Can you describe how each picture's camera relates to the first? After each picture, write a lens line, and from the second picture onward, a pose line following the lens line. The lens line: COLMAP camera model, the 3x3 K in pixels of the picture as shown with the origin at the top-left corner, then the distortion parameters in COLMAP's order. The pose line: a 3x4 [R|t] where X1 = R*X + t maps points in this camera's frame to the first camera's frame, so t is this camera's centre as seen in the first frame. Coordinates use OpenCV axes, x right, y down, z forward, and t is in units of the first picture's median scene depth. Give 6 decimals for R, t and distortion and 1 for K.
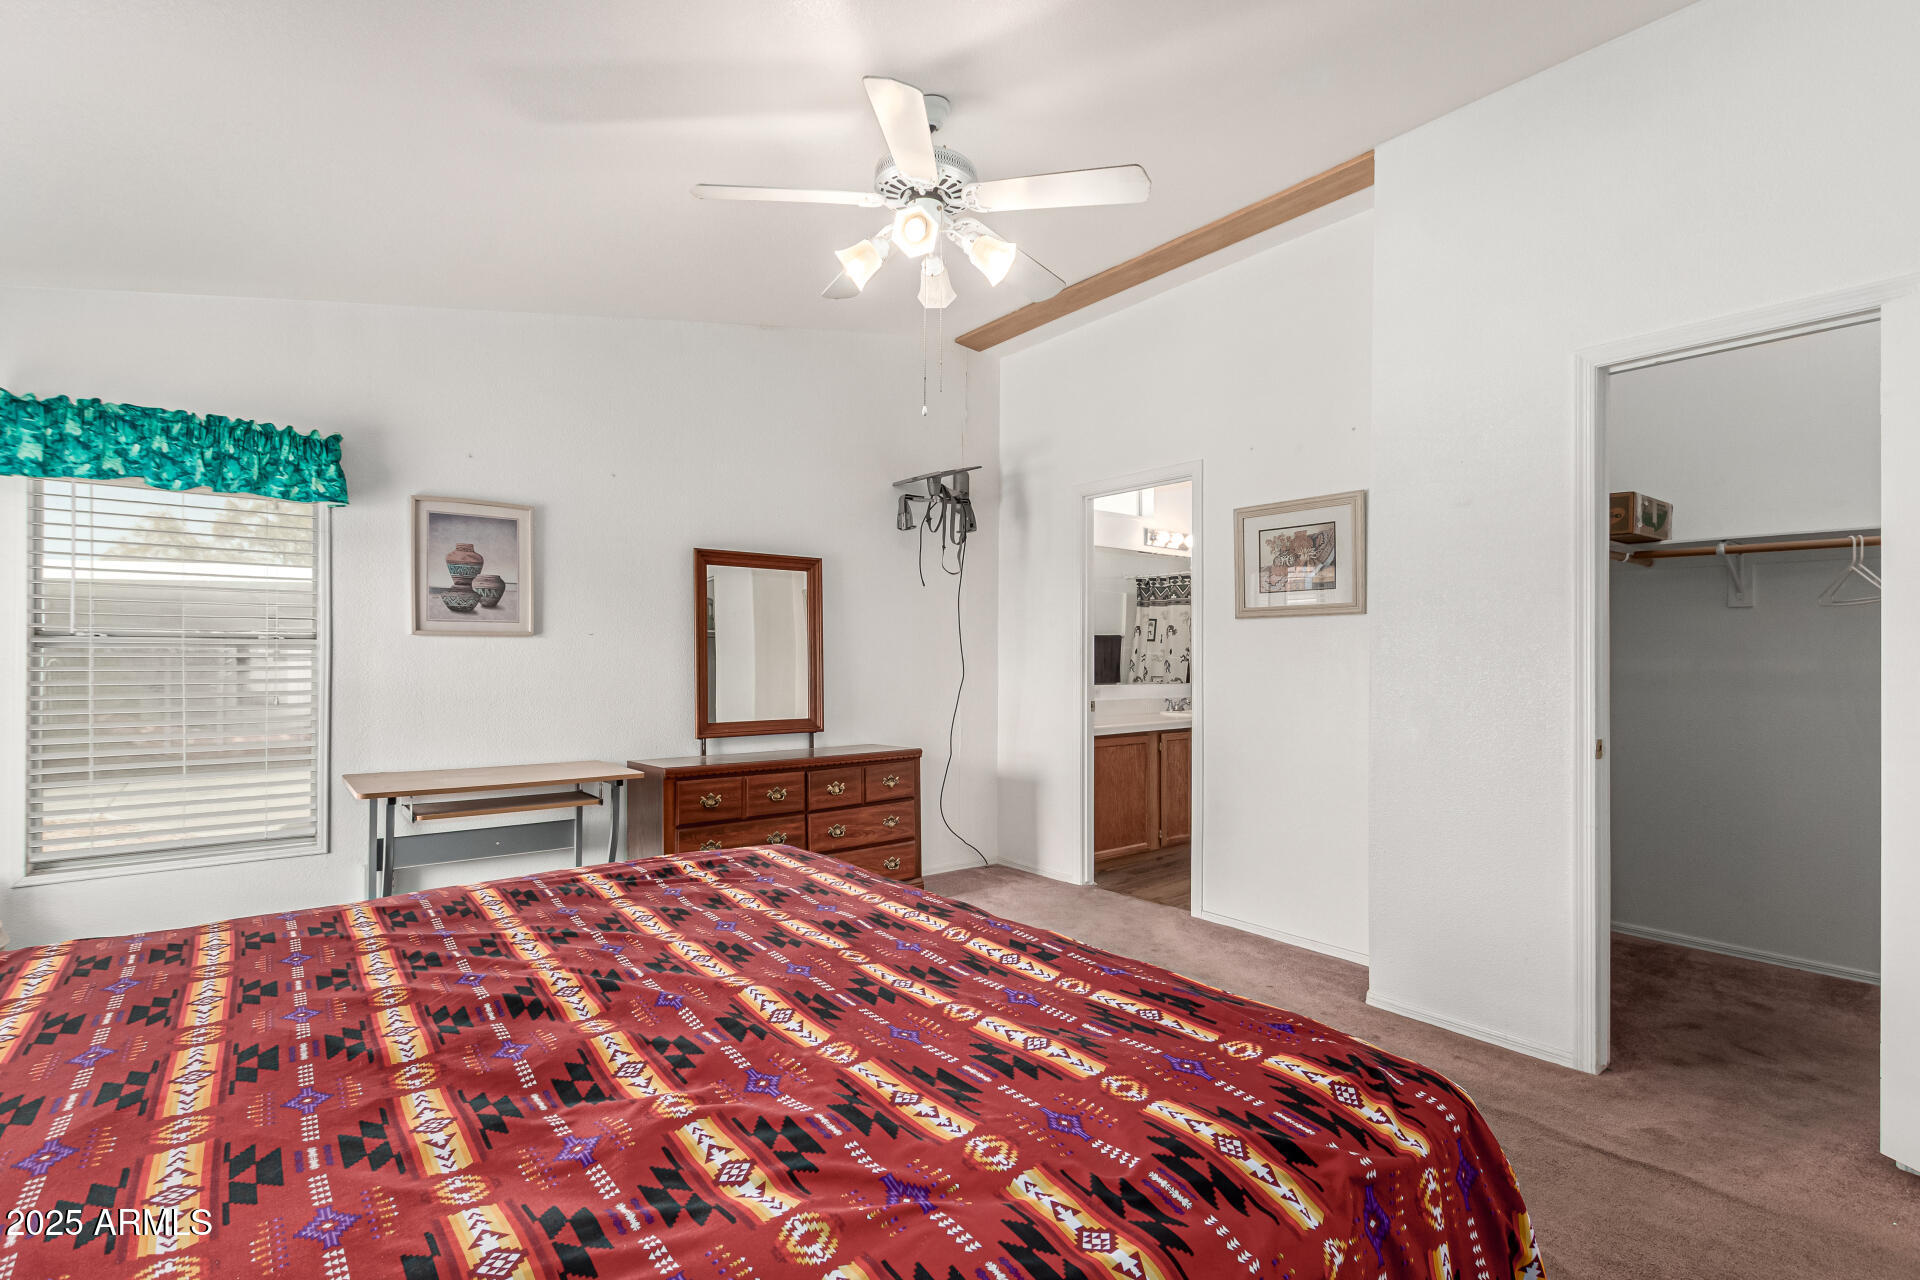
lens RADIAL K [[897.9, 0, 960.9], [0, 897.9, 652.9], [0, 0, 1]] dist [0.011399, -0.004066]
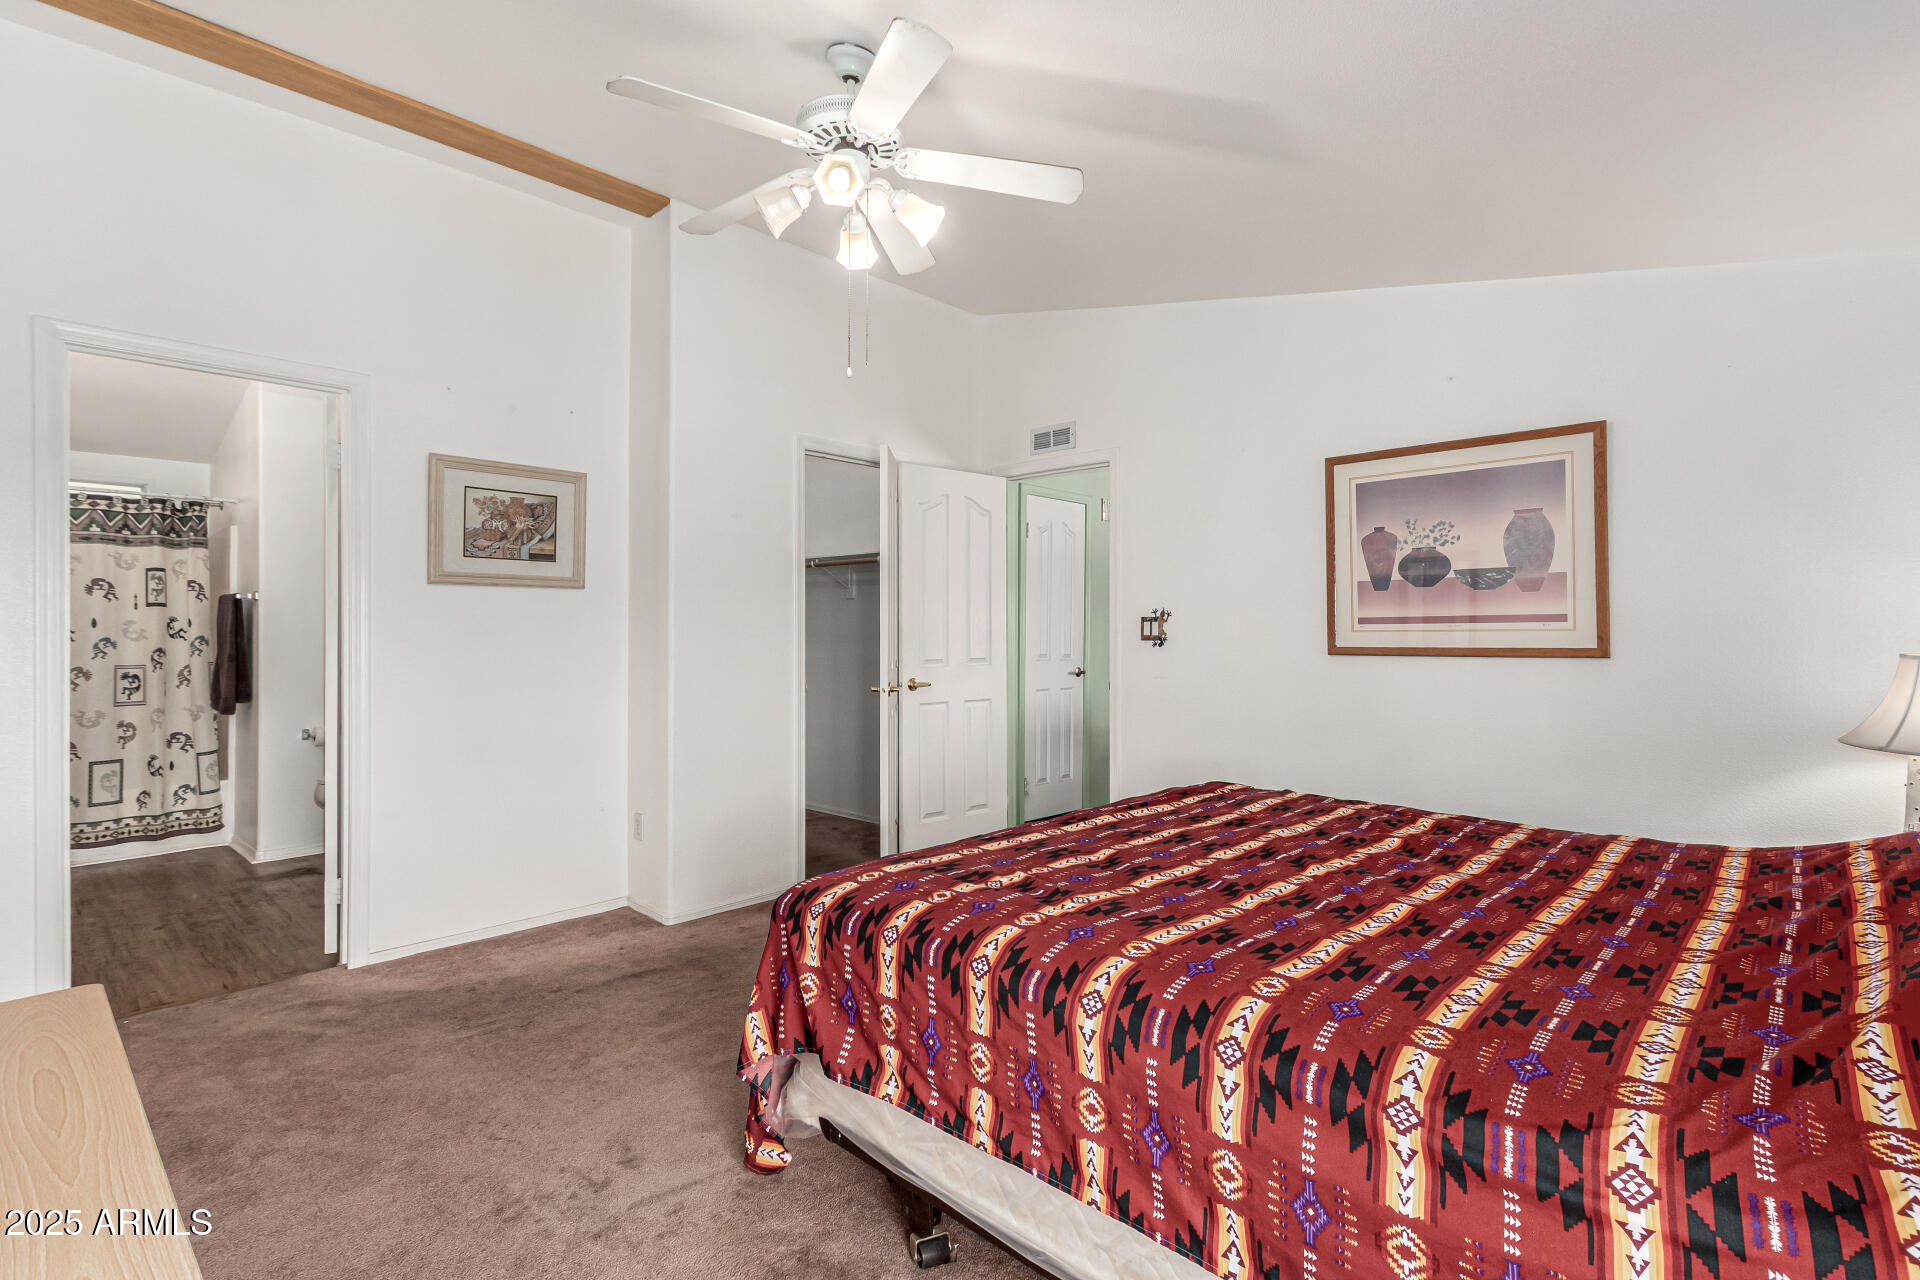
lens RADIAL K [[897.9, 0, 960.2], [0, 897.9, 626.2], [0, 0, 1]] dist [0.011399, -0.004066]
pose [[-0.139940, 0.002626, 0.990157, -0.658228], [-0.008818, 0.999954, -0.003898, 0.001402], [-0.990121, -0.009276, -0.139910, 0.683986]]
